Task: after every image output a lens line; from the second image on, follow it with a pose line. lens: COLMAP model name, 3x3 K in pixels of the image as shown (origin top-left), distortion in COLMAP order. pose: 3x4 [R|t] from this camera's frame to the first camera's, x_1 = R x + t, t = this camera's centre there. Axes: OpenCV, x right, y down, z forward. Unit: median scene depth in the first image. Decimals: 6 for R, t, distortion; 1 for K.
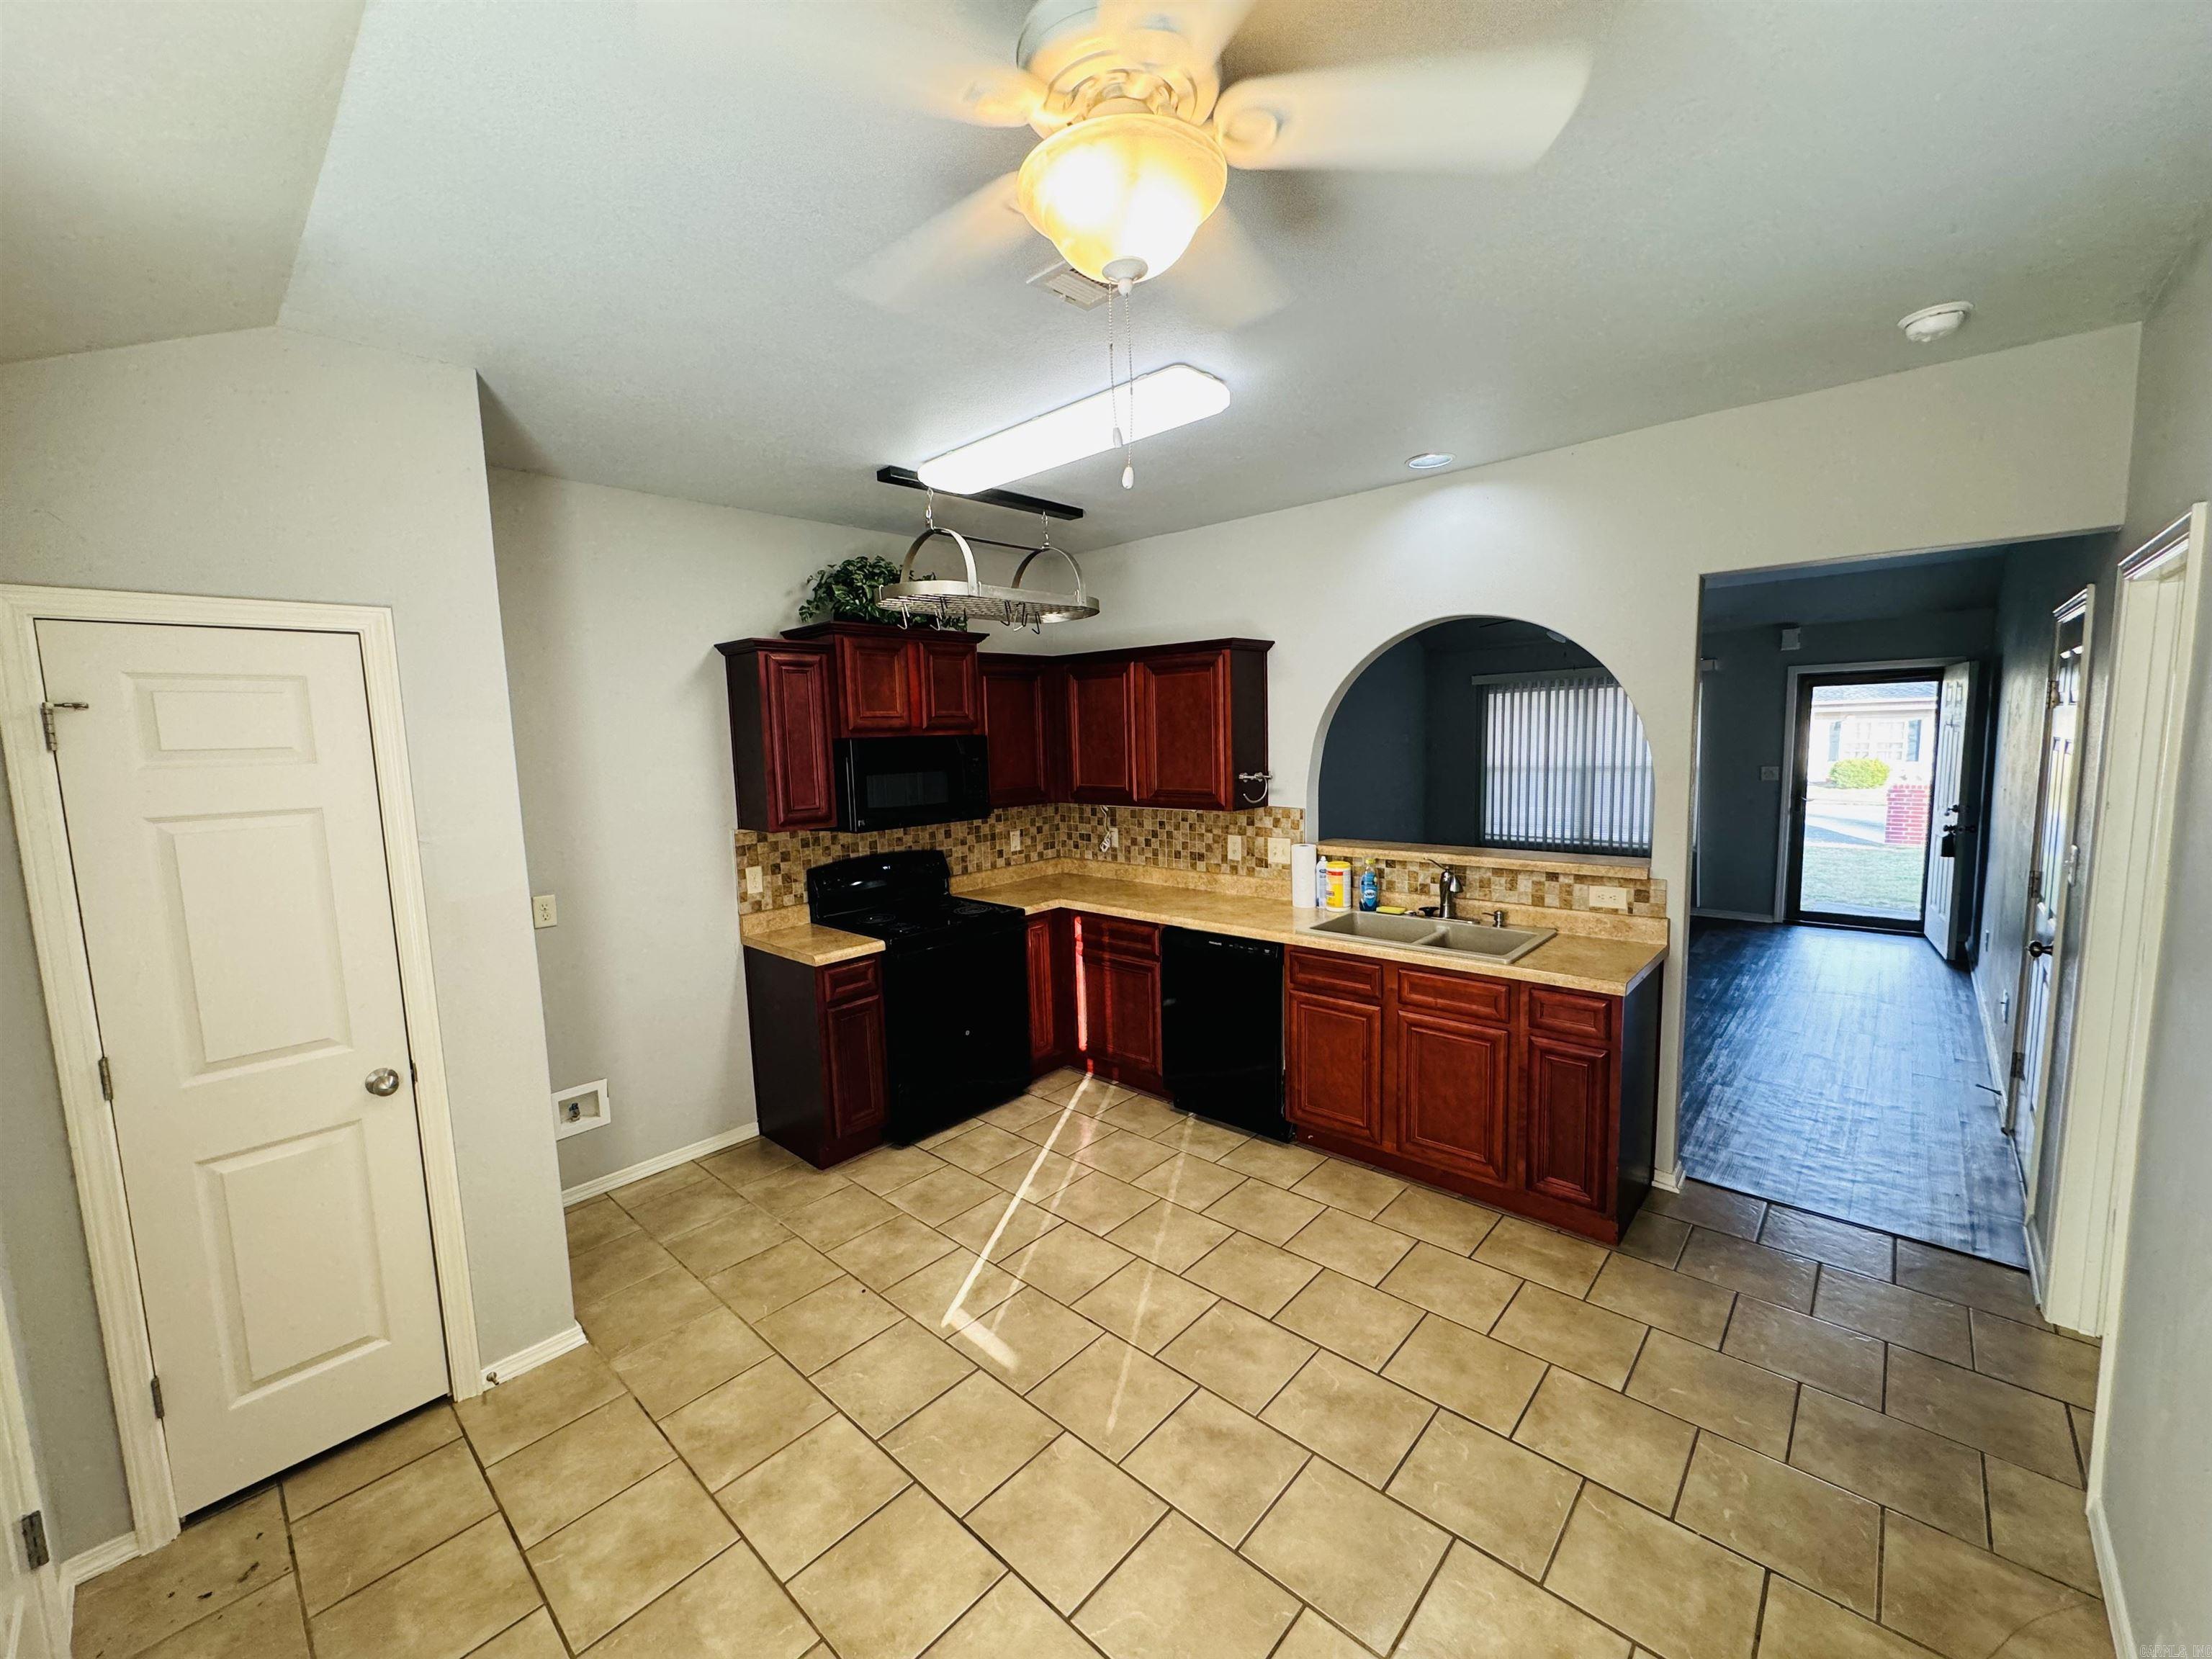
lens RADIAL K [[877.4, 0, 1106.0], [0, 877.4, 829.5], [0, 0, 1]] dist [0.000099, 0.000214]
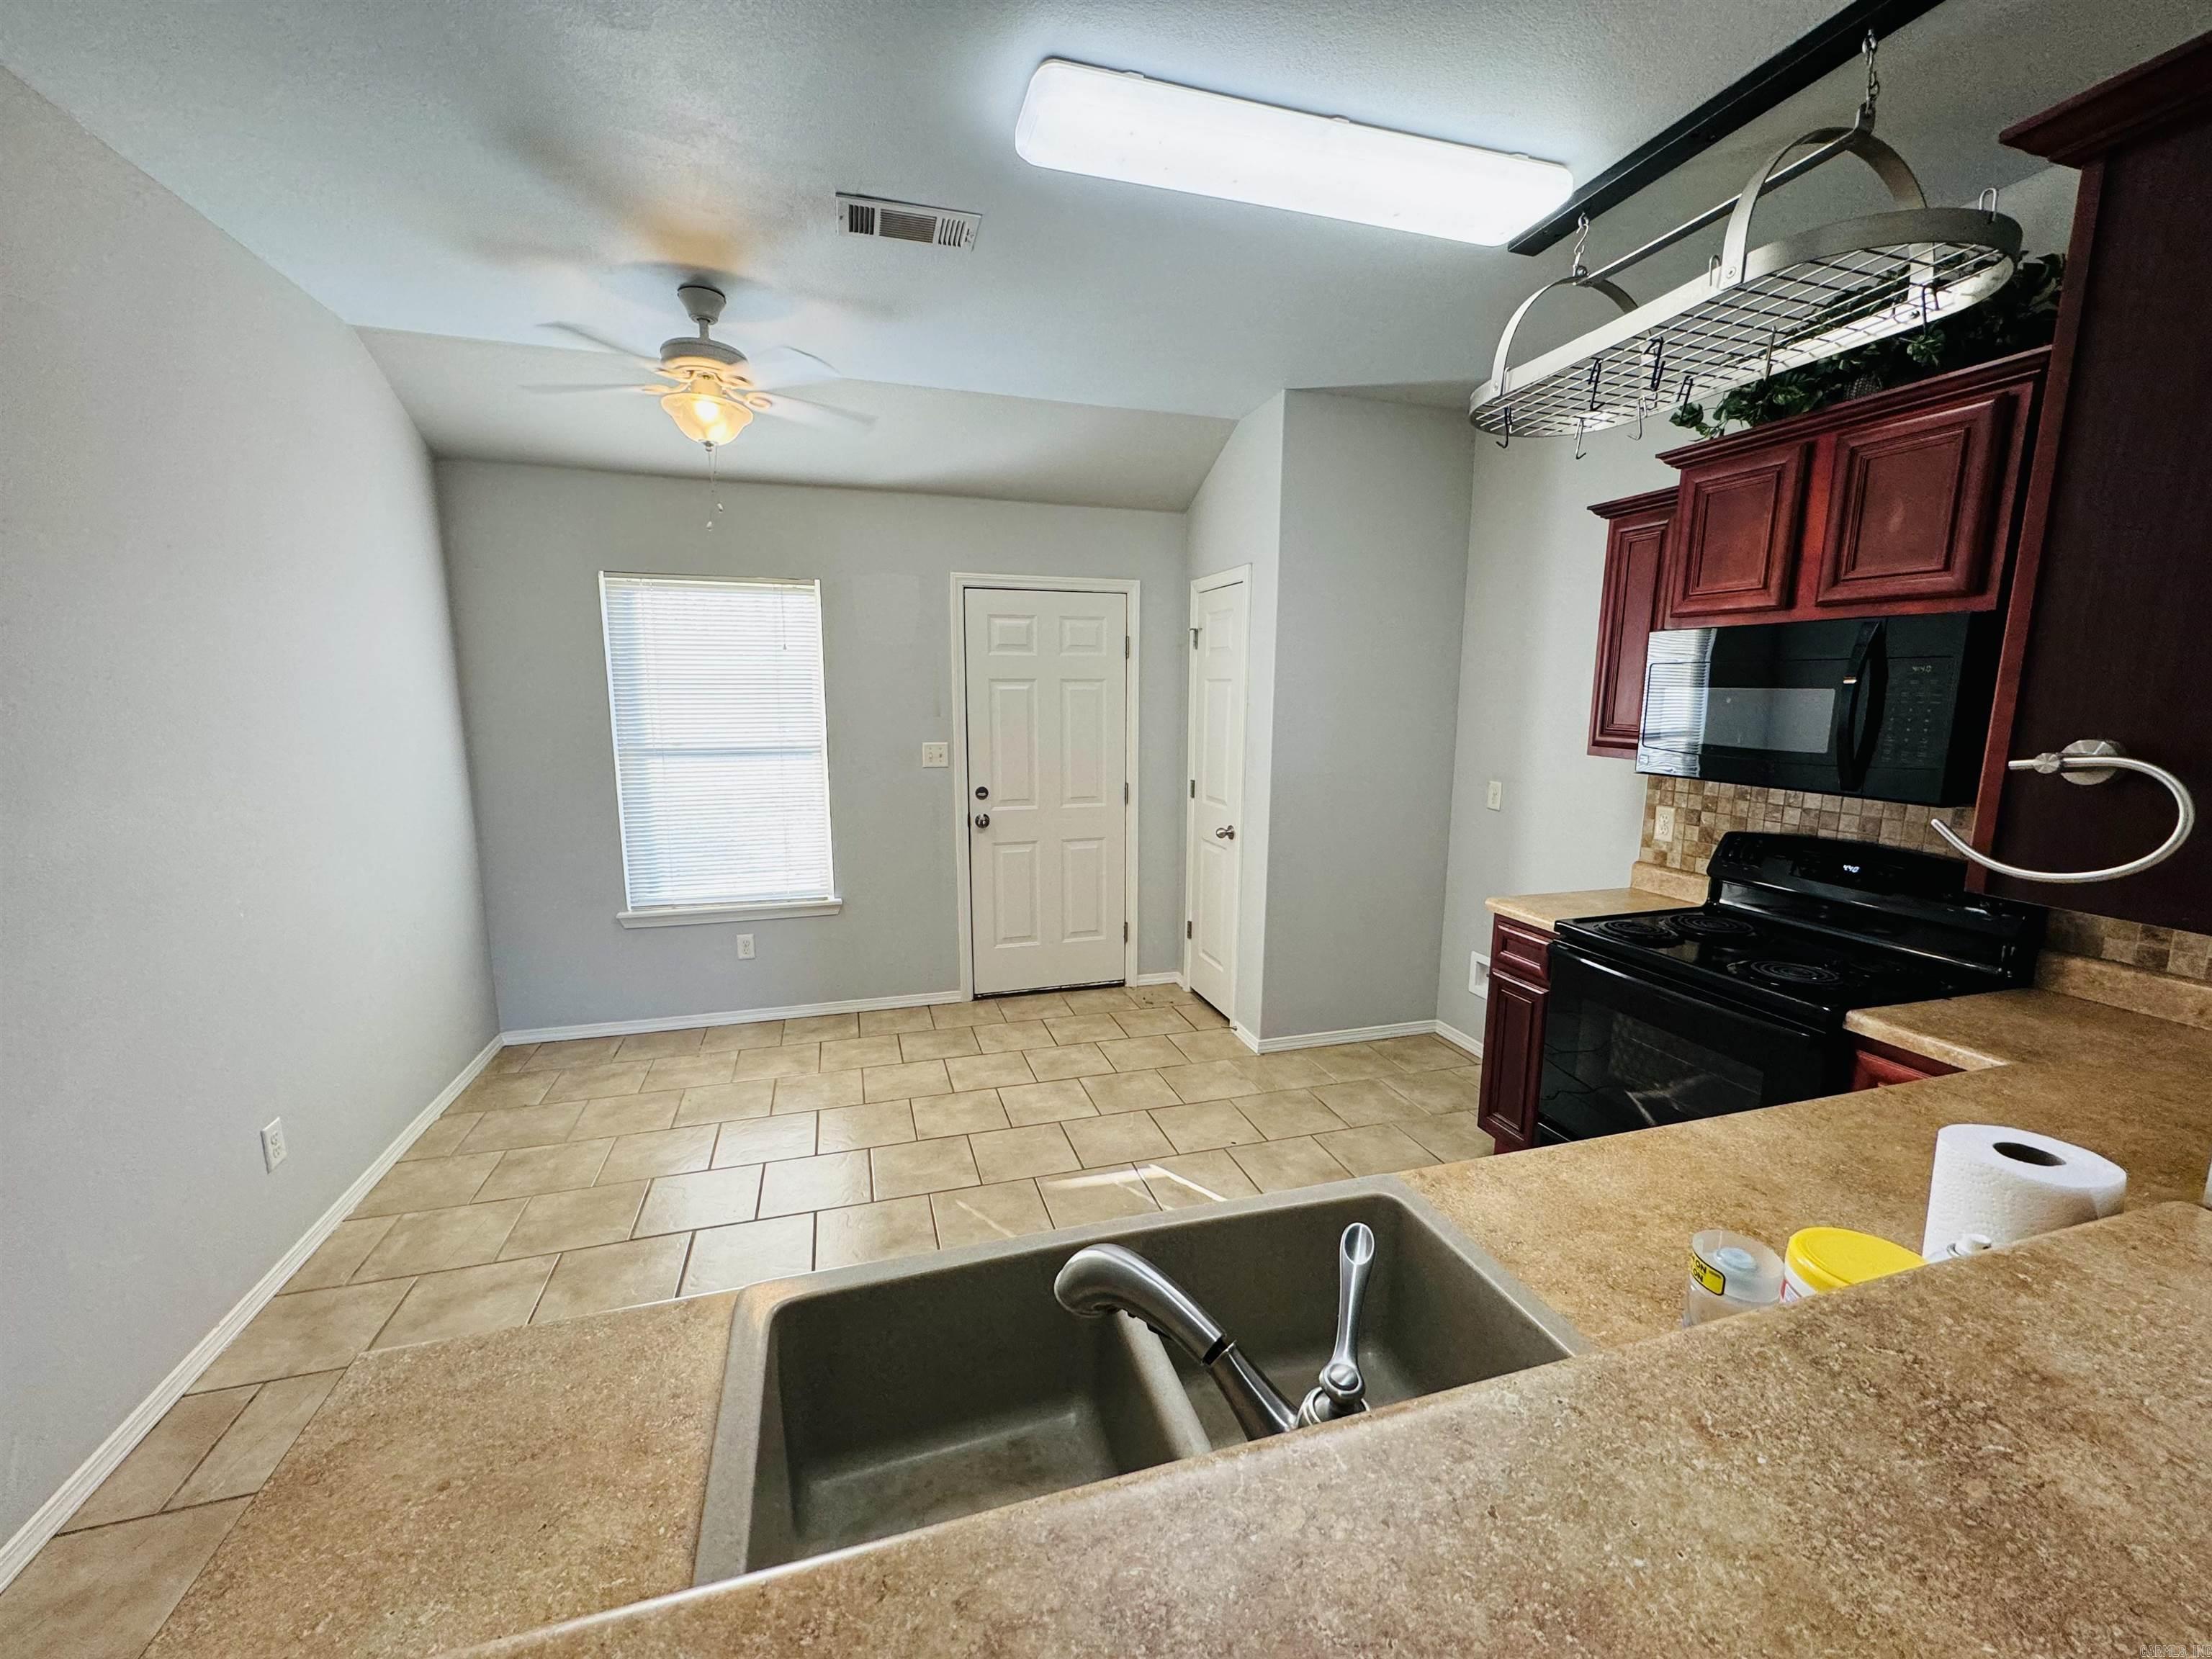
lens RADIAL K [[877.4, 0, 1106.0], [0, 877.4, 829.5], [0, 0, 1]] dist [0.000099, 0.000214]
pose [[-0.509898, 0.164032, -0.844451, 0.716079], [-0.084980, 0.967245, 0.239198, -0.114834], [0.856027, 0.193728, -0.479257, 1.390674]]
